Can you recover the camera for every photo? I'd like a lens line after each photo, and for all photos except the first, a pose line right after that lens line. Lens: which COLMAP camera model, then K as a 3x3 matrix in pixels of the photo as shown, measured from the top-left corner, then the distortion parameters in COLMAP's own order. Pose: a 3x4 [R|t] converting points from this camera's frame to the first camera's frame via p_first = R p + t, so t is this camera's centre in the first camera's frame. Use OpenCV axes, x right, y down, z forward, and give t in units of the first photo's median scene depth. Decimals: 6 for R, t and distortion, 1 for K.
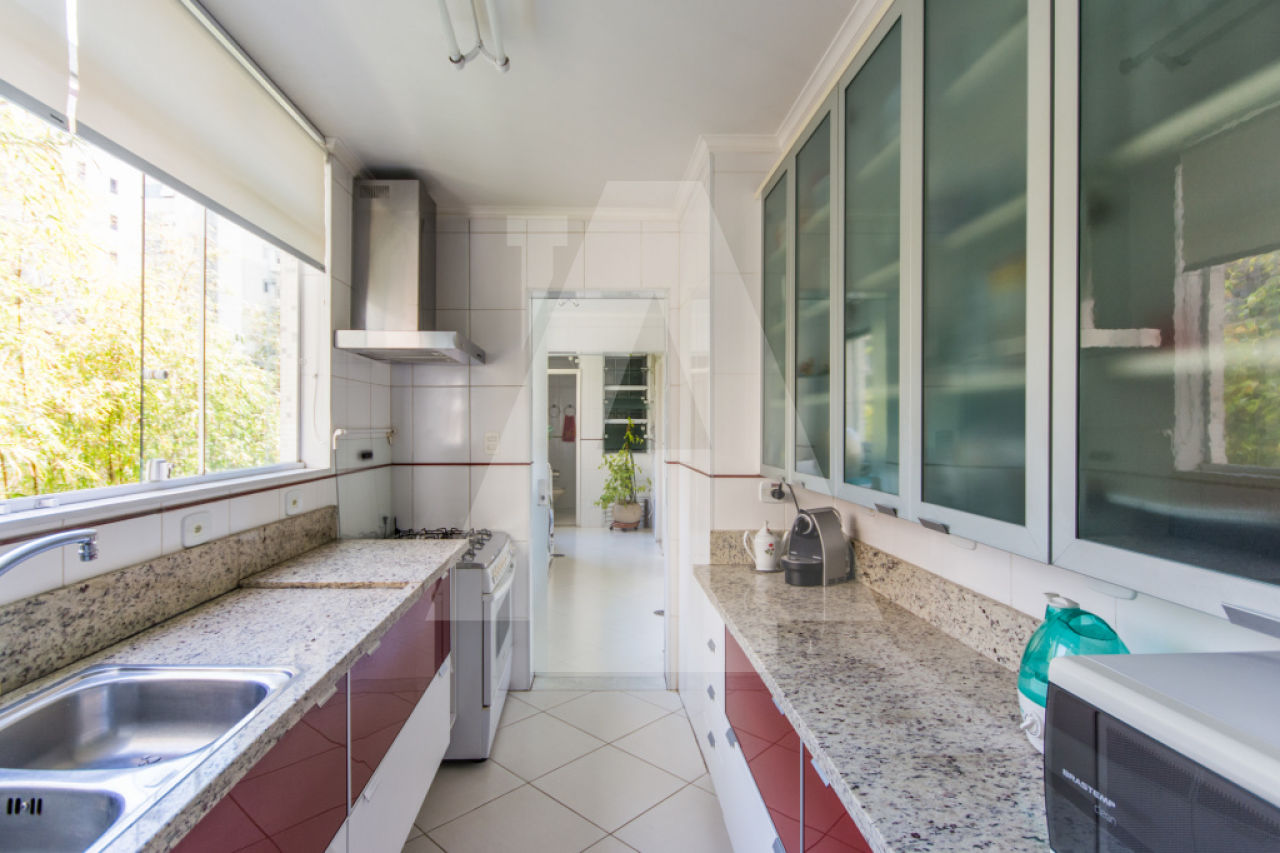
lens RADIAL K [[628.1, 0, 634.0], [0, 628.1, 418.6], [0, 0, 1]] dist [0.008997, -0.004859]
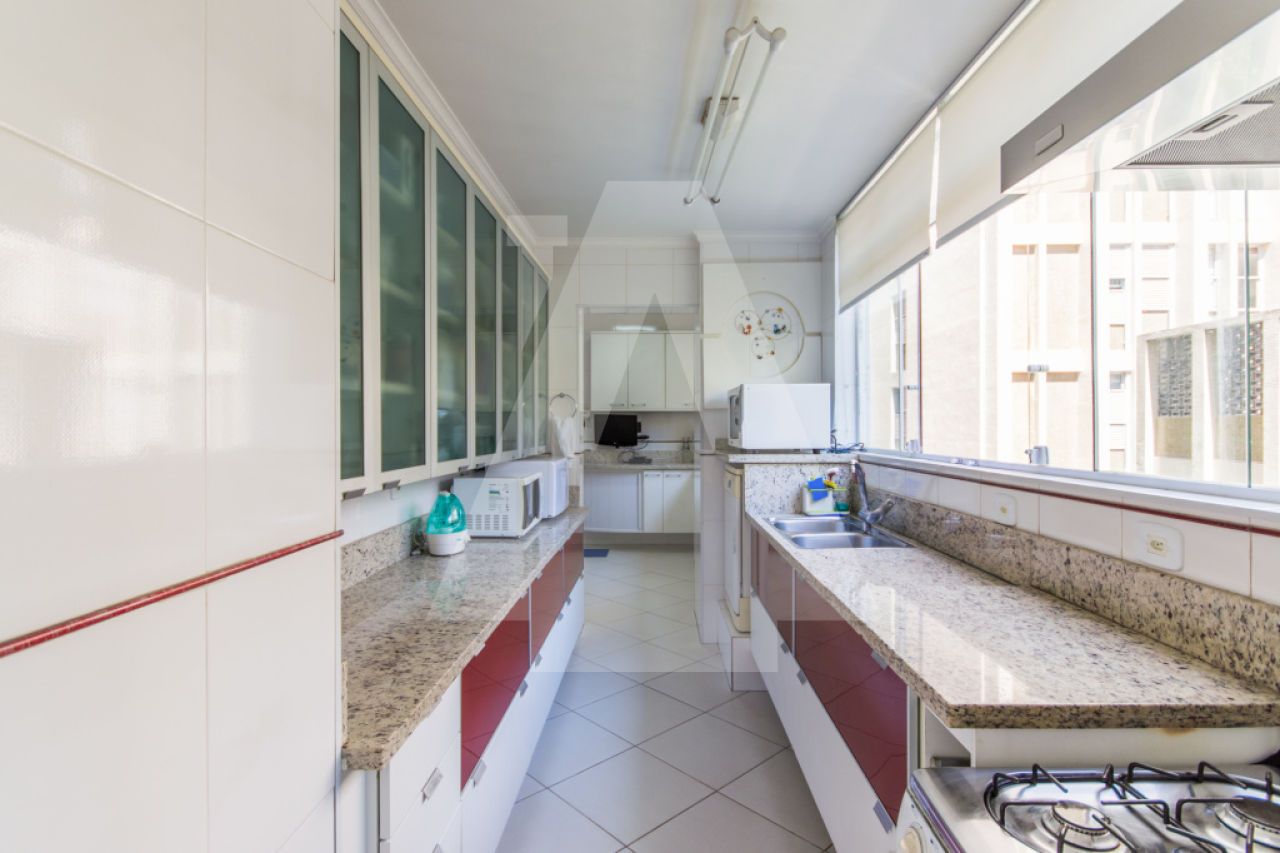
lens RADIAL K [[628.1, 0, 641.7], [0, 628.1, 428.3], [0, 0, 1]] dist [0.008997, -0.004859]
pose [[-0.996346, -0.009754, 0.084846, -0.144802], [-0.010100, 0.999942, -0.003654, 0.040839], [-0.084805, -0.004497, -0.996387, 1.884379]]
